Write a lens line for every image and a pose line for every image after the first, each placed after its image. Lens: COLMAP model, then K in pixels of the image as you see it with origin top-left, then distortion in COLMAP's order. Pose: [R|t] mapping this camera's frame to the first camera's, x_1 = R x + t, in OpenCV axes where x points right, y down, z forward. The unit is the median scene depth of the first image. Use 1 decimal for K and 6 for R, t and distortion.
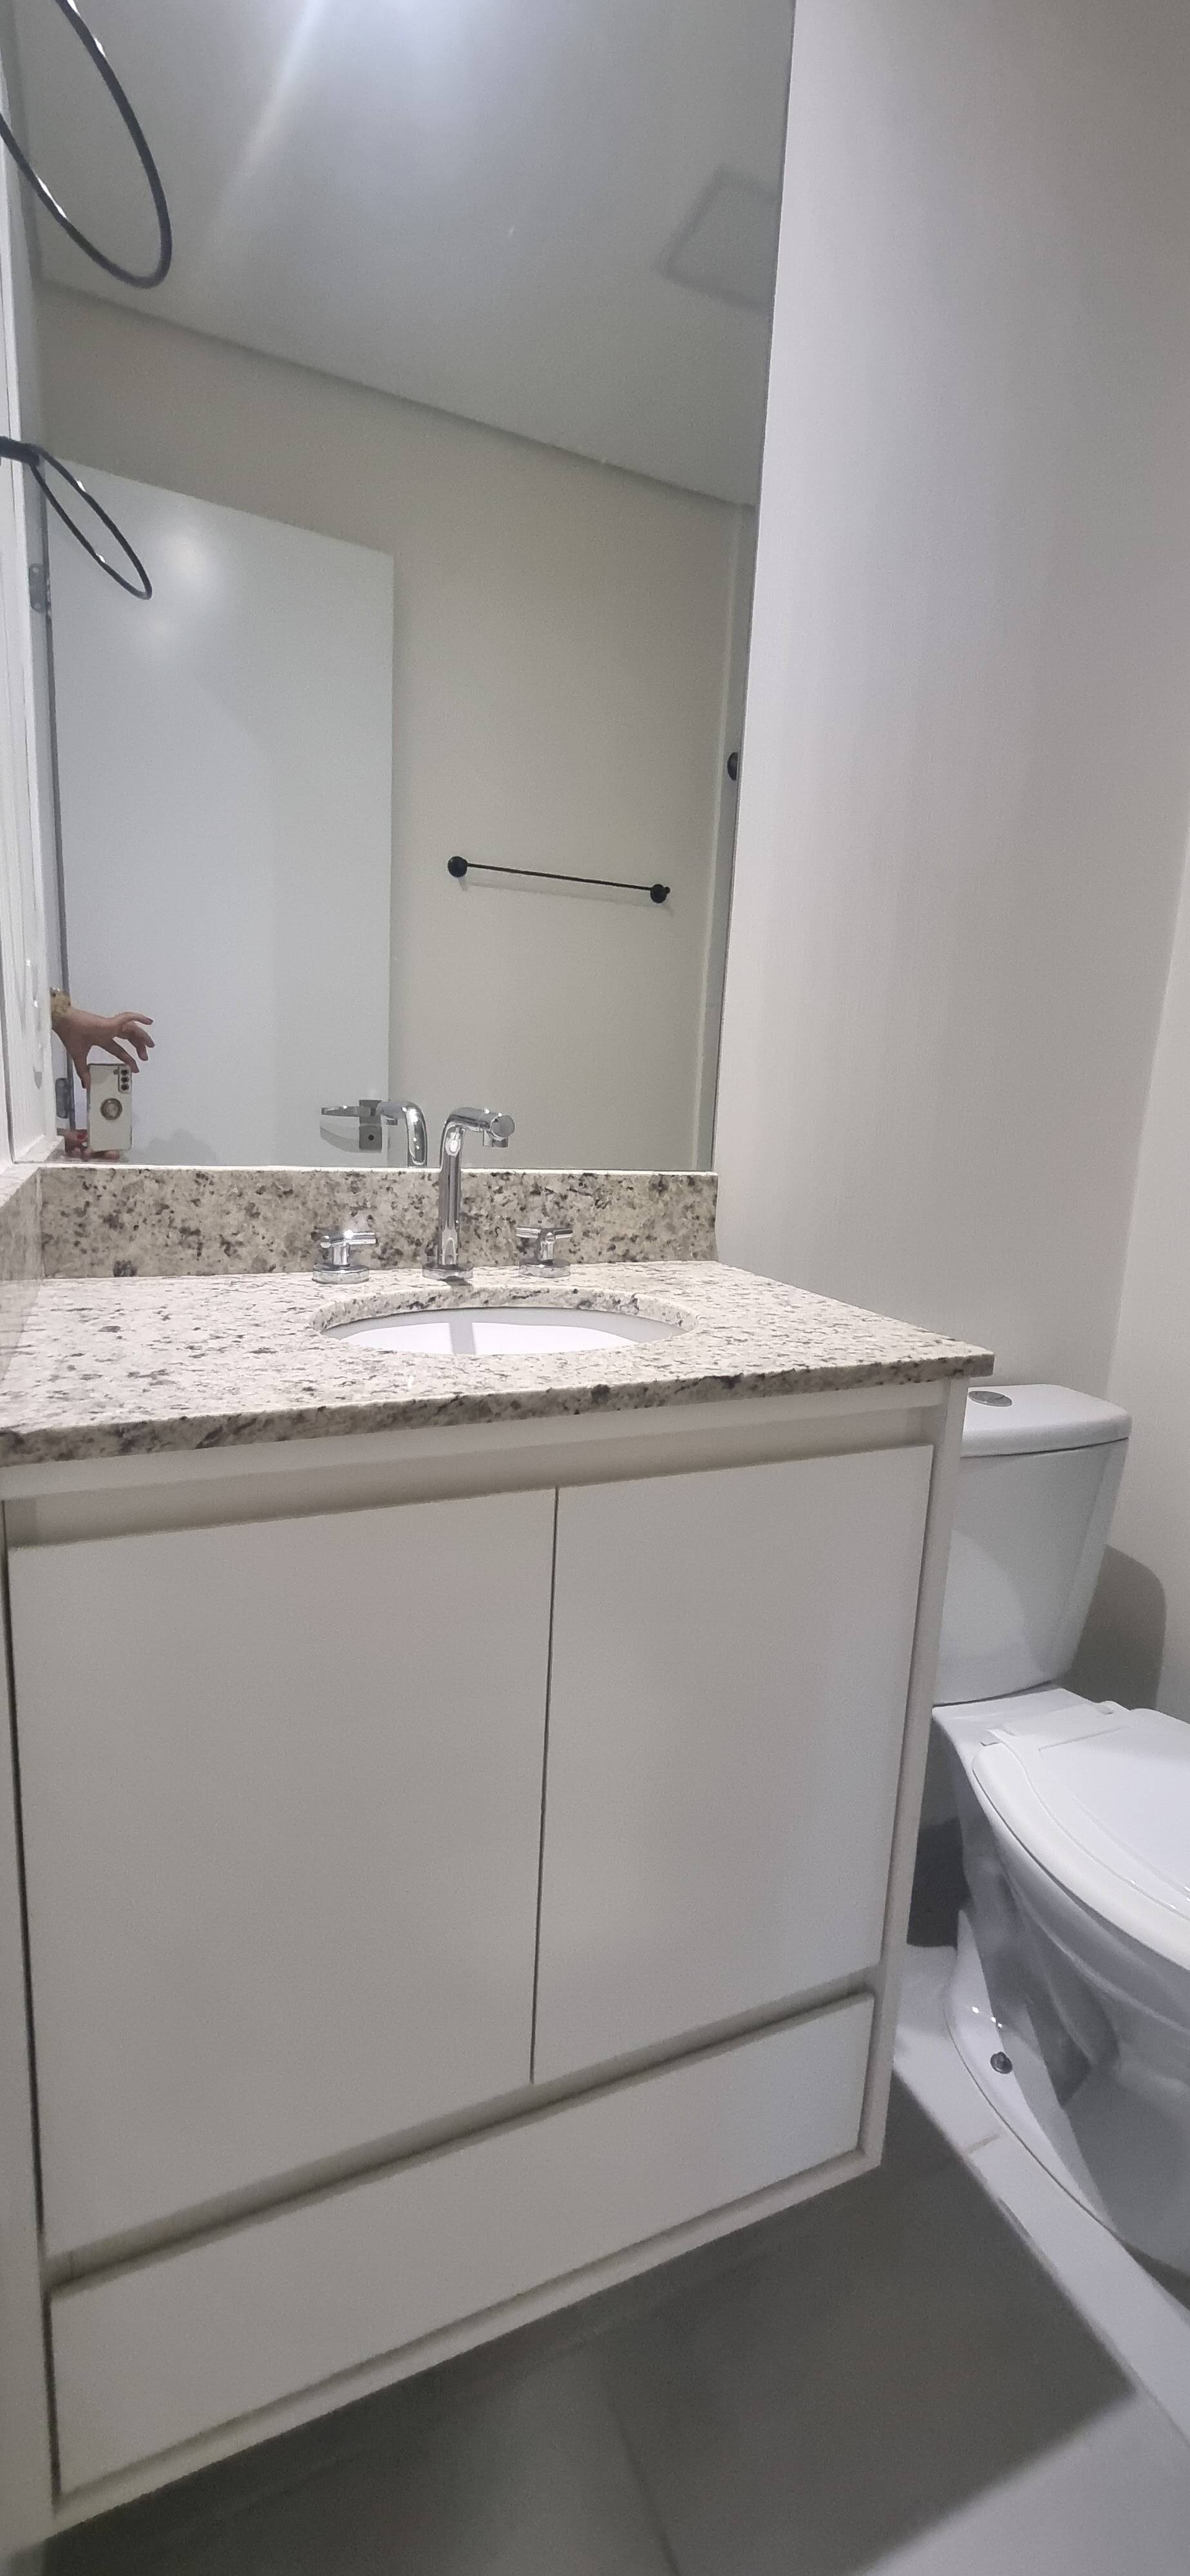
lens RADIAL K [[1018.1, 0, 569.8], [0, 1018.1, 1289.6], [0, 0, 1]] dist [0.007295, -0.002528]
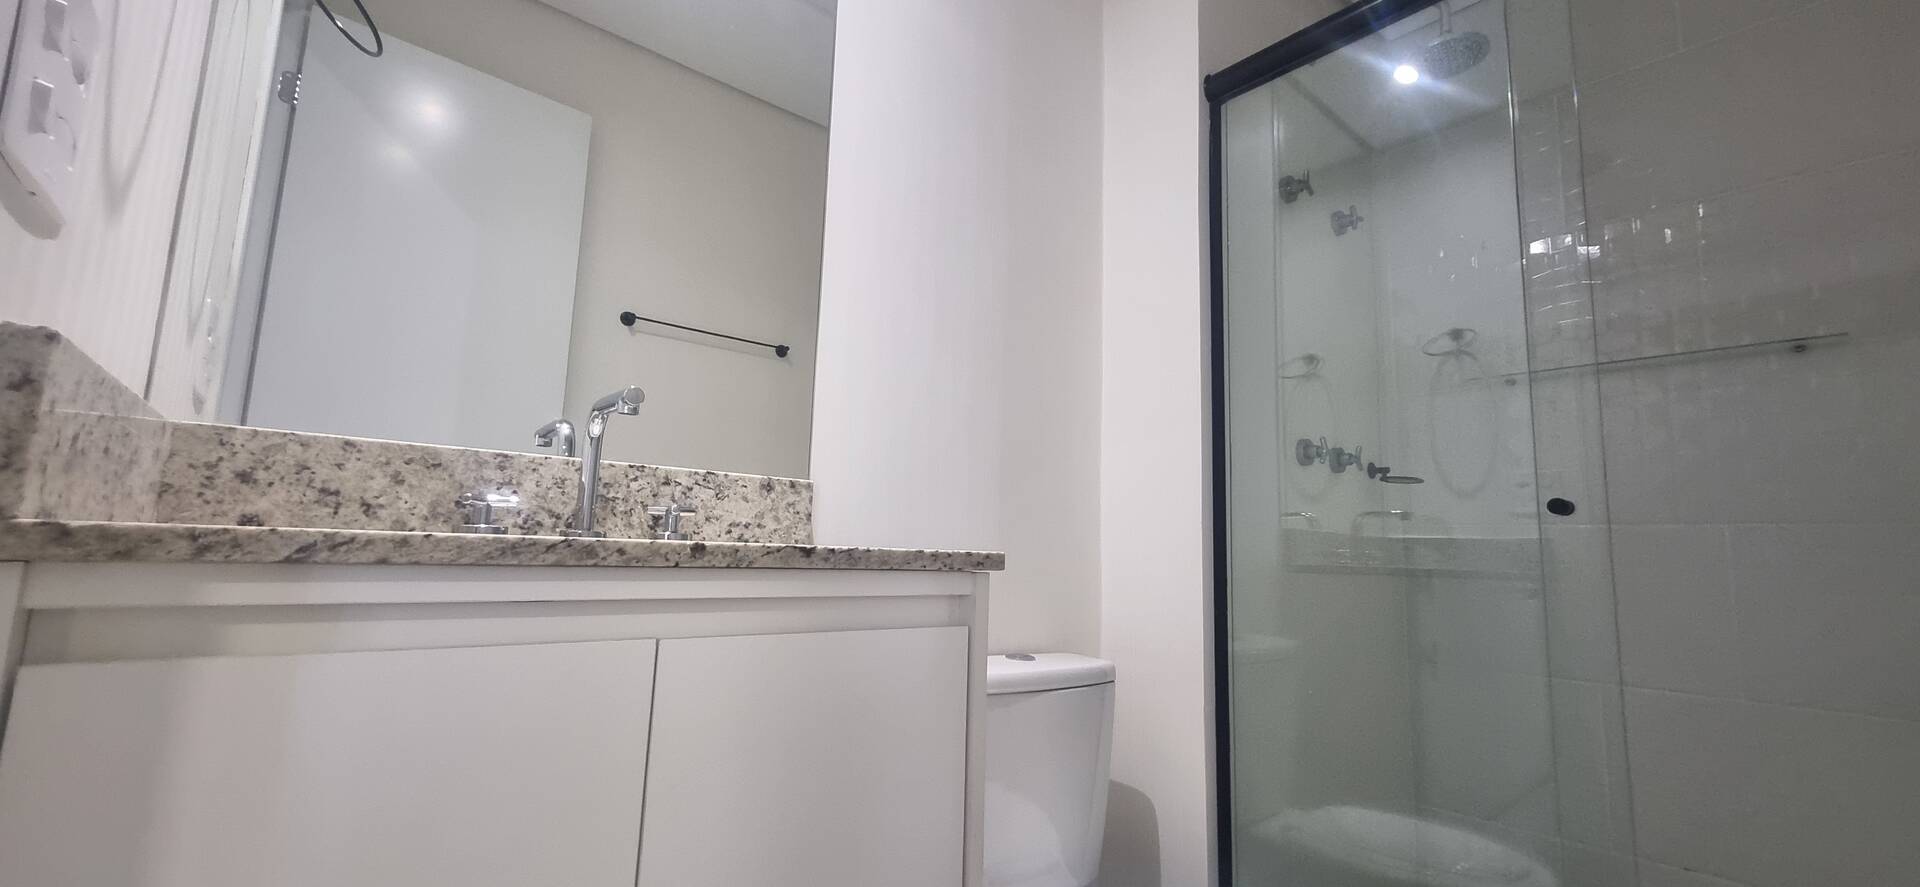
lens RADIAL K [[757.5, 0, 957.9], [0, 757.5, 456.2], [0, 0, 1]] dist [0.014642, -0.007746]
pose [[0.955890, 0.021957, 0.292903, 0.040031], [0.068306, 0.953245, -0.294377, 0.192470], [-0.285672, 0.301400, 0.909698, 0.027205]]
